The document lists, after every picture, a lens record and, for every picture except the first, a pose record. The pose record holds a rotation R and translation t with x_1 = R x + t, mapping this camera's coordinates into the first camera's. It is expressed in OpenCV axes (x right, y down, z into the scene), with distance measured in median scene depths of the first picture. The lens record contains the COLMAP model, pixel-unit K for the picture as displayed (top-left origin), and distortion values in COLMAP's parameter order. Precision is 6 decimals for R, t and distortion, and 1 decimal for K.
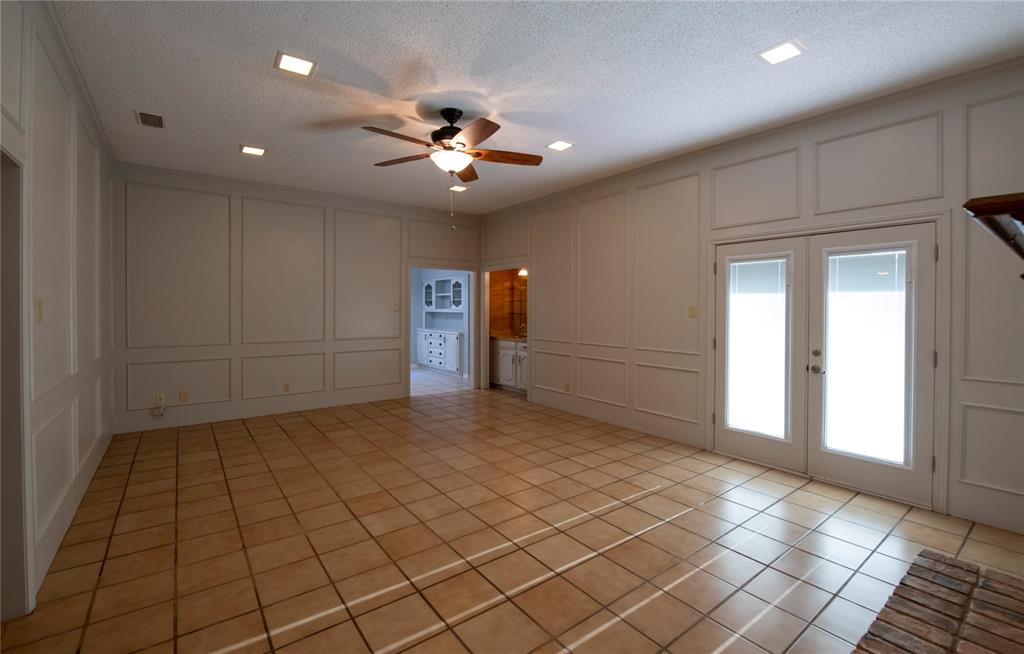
lens RADIAL K [[450.8, 0, 514.2], [0, 450.8, 311.5], [0, 0, 1]] dist [-0.013711, -0.000172]
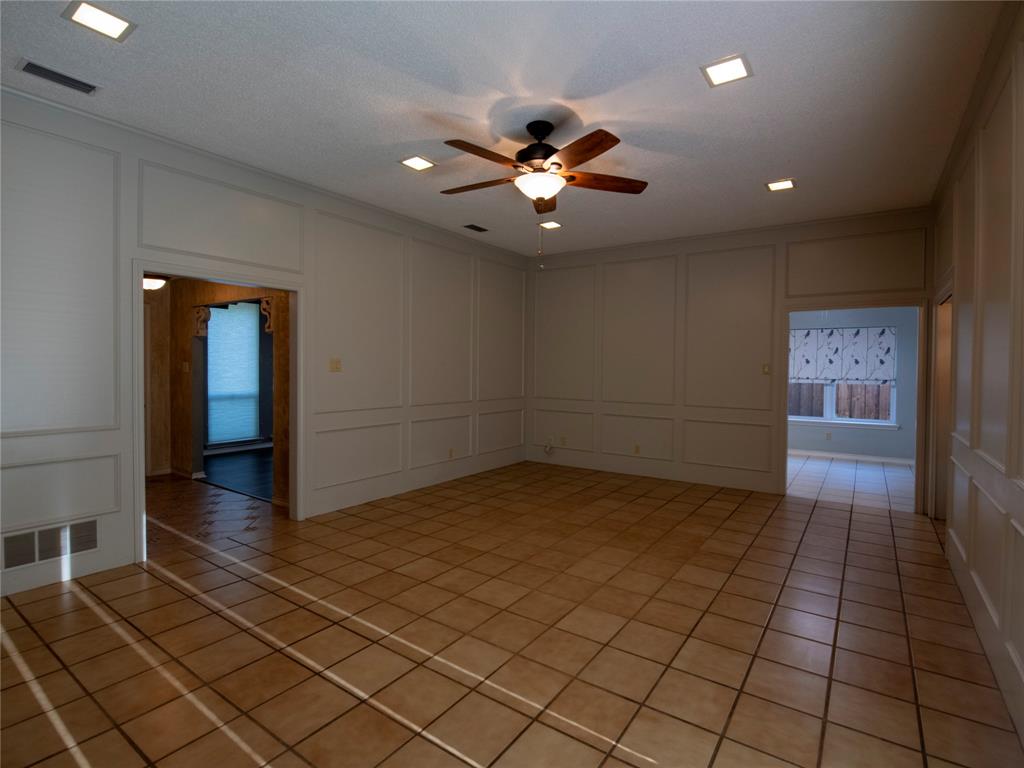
lens RADIAL K [[494.2, 0, 511.6], [0, 494.2, 375.1], [0, 0, 1]] dist [-0.002991, -0.000428]
pose [[0.312255, 0.016609, -0.949853, 0.712982], [-0.017351, 0.999780, 0.011778, -0.000776], [0.949840, 0.012803, 0.312475, 0.680711]]
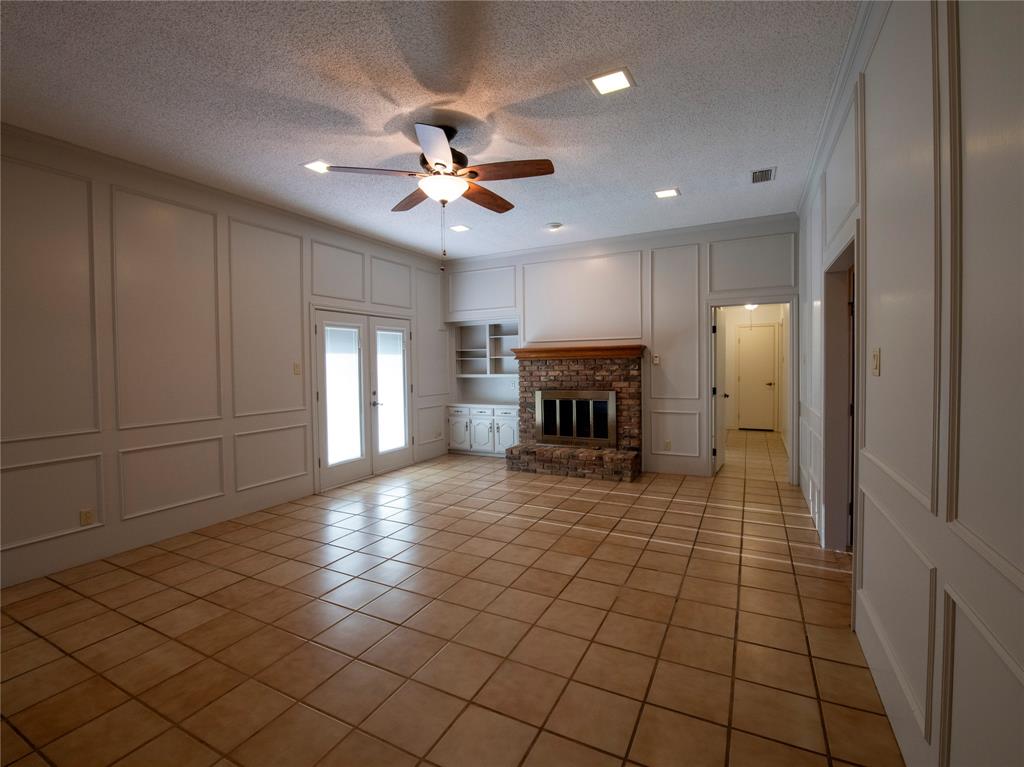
lens RADIAL K [[494.2, 0, 511.6], [0, 494.2, 374.6], [0, 0, 1]] dist [-0.002991, -0.000428]
pose [[-0.457391, -0.017865, 0.889086, -1.032606], [0.021287, 0.999292, 0.031031, -0.013339], [-0.889011, 0.033119, -0.456686, 1.331587]]
